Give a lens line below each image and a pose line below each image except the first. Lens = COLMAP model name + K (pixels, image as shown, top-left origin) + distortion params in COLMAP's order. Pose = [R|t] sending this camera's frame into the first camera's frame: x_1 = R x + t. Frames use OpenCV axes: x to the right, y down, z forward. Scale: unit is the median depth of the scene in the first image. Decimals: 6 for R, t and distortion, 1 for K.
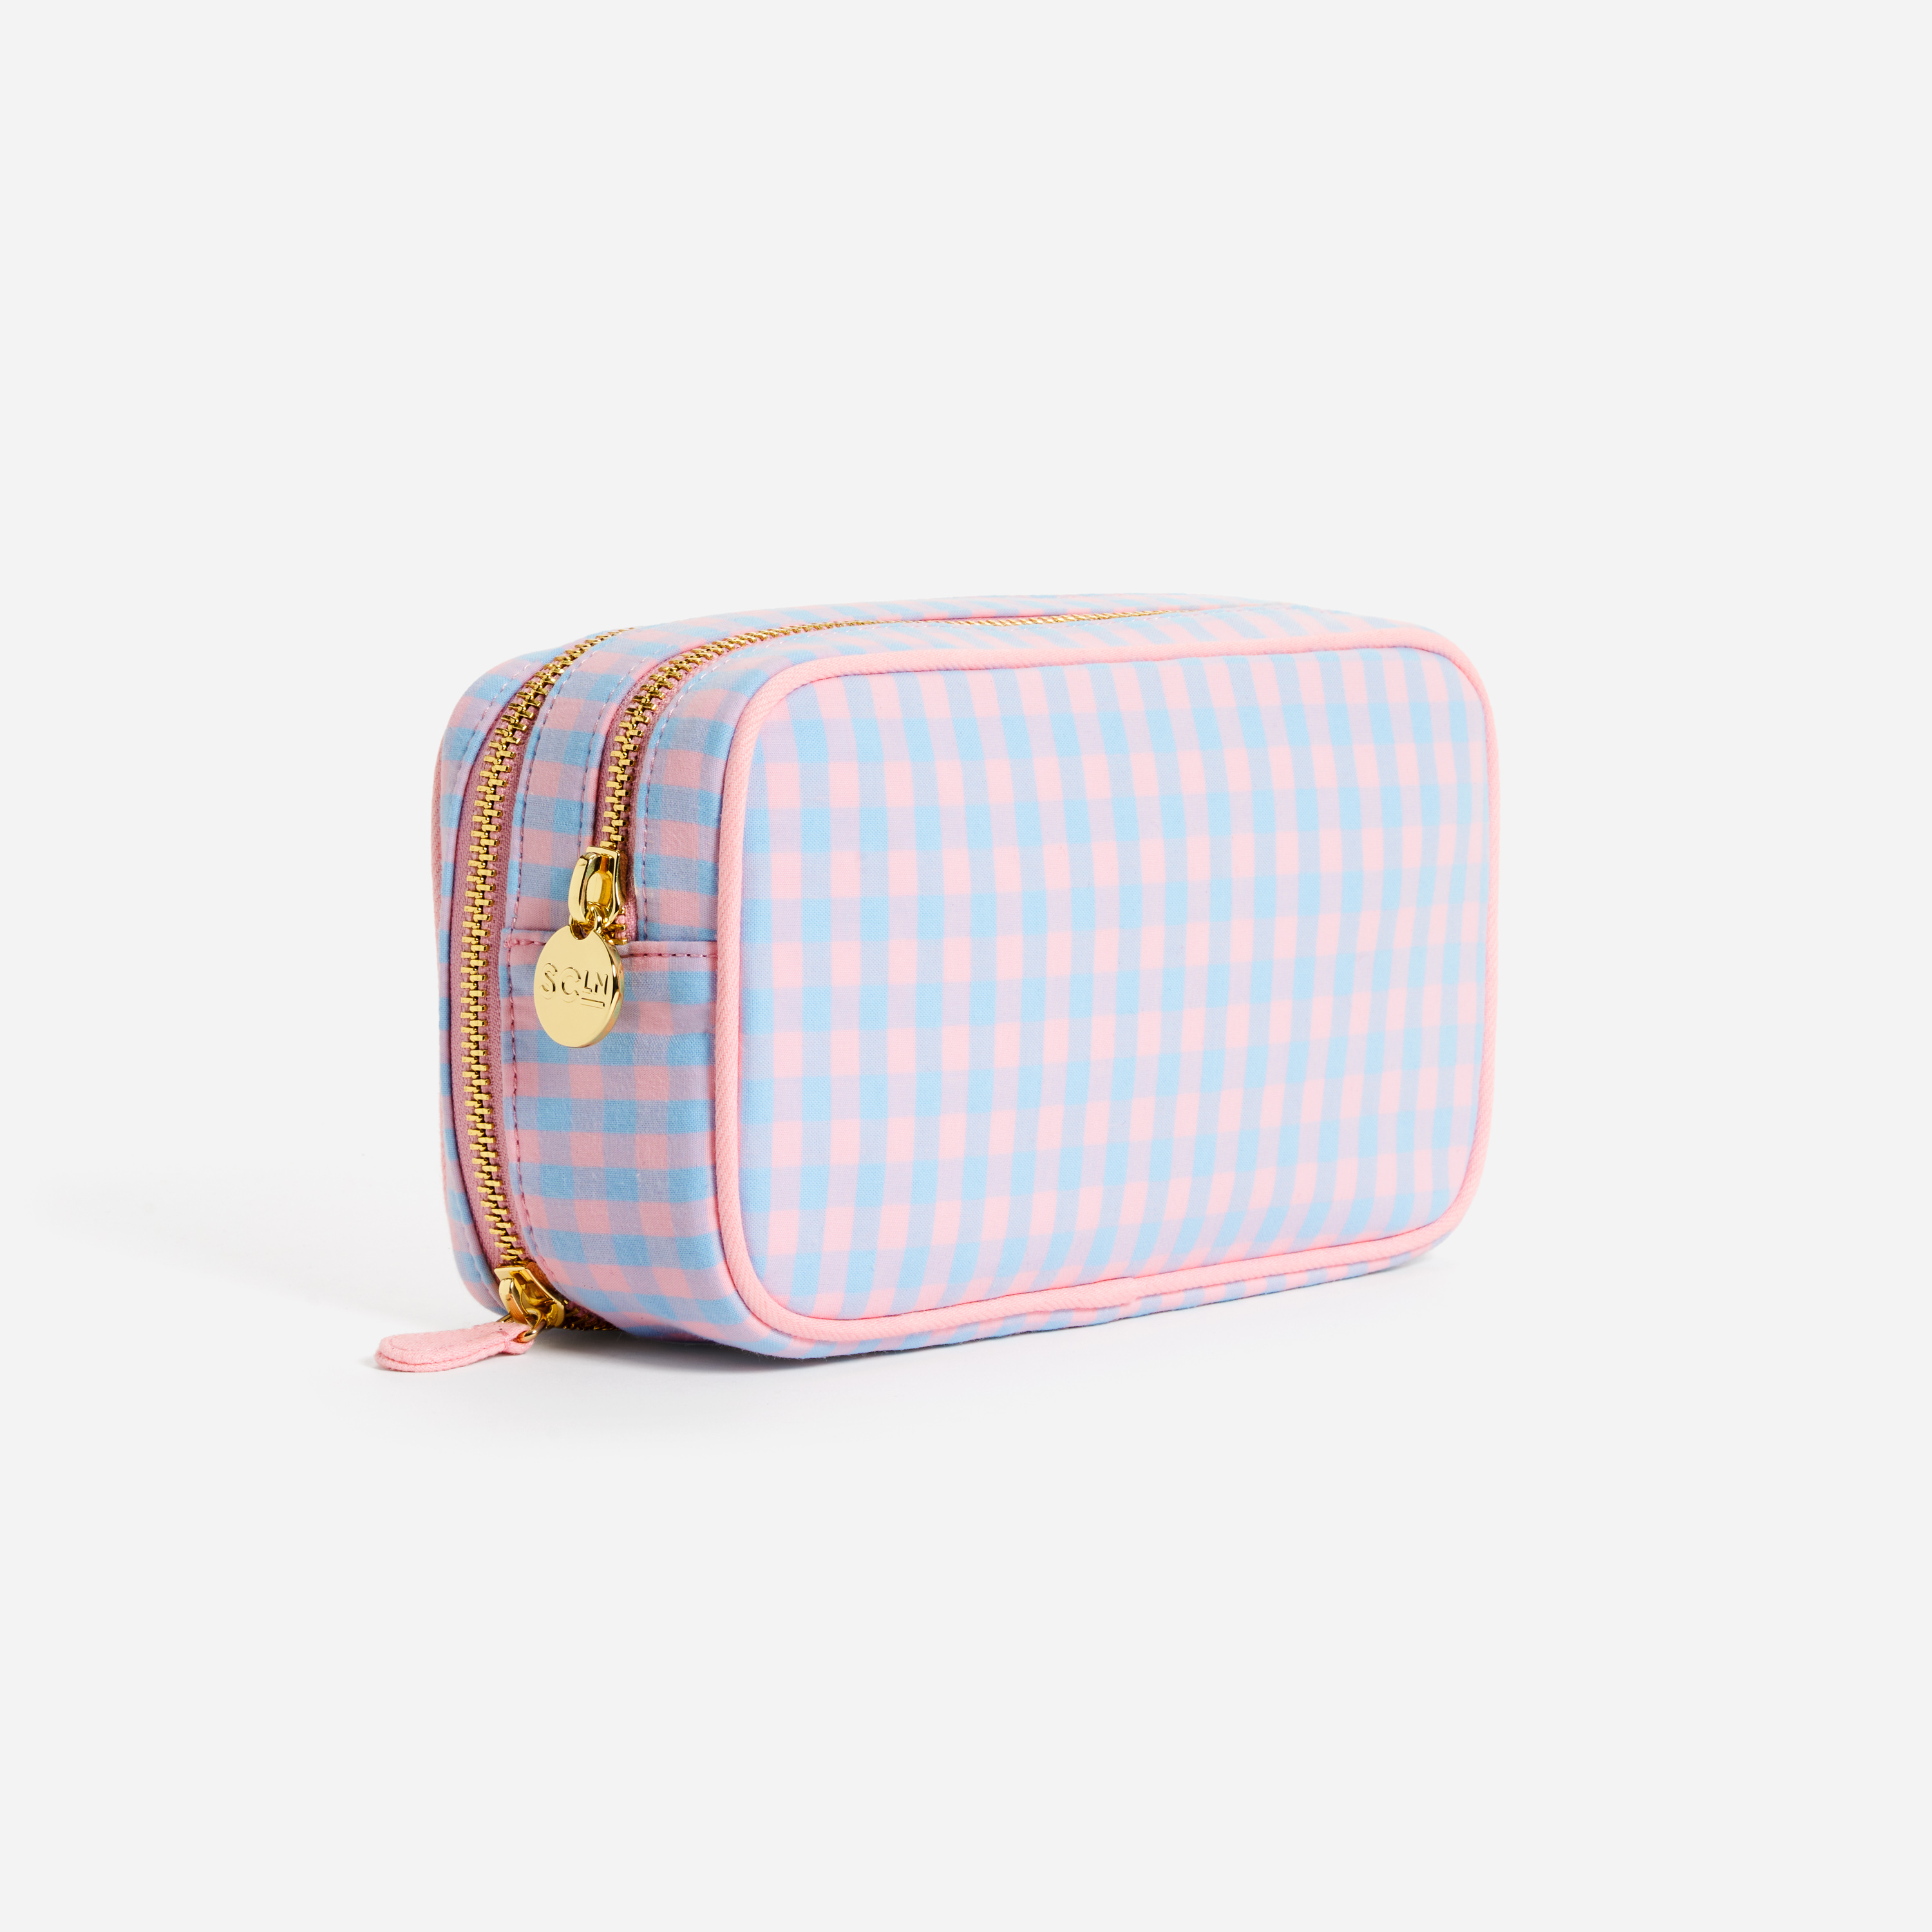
lens RADIAL K [[8277.9, 0, 965.9], [0, 8277.9, 965.4], [0, 0, 1]] dist [-0.228261, 0.000000]
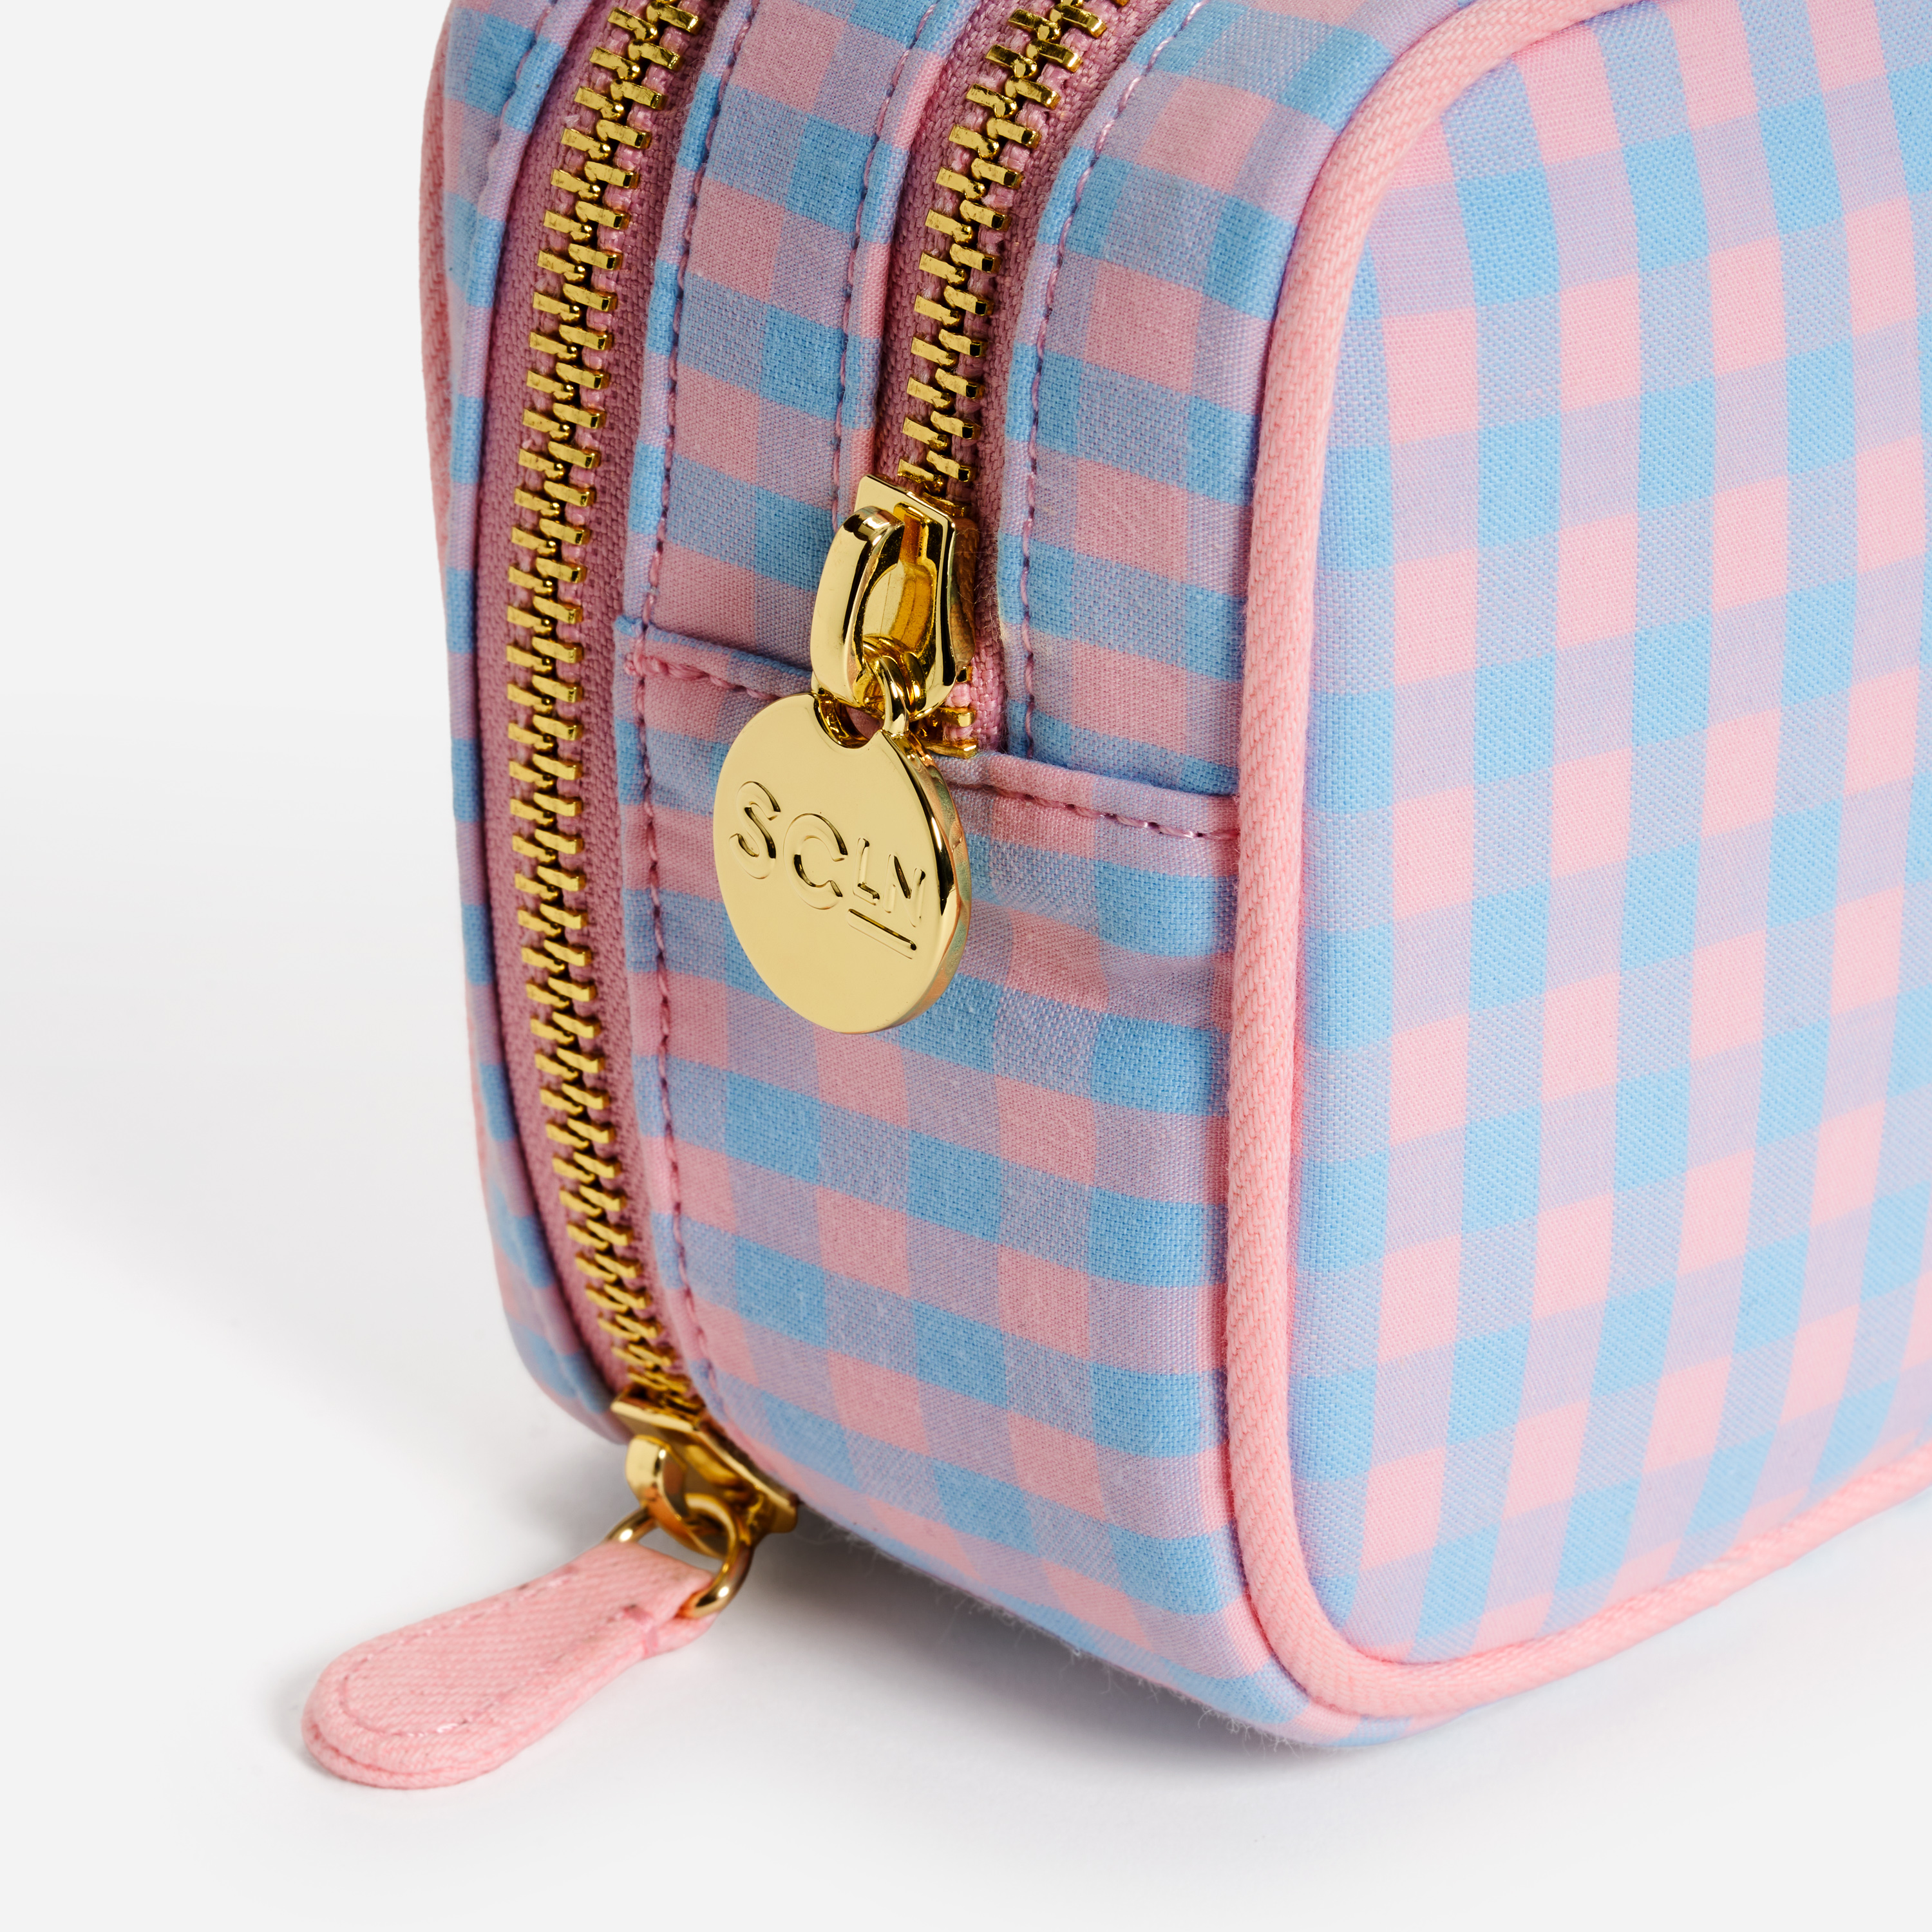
lens RADIAL K [[8277.9, 0, 966.1], [0, 8277.9, 966.1], [0, 0, 1]] dist [-0.228261, 0.000000]
pose [[0.999969, 0.001946, -0.007626, -0.038661], [0.000994, 0.930007, 0.367541, -0.124966], [0.007807, -0.367537, 0.929976, 0.666028]]
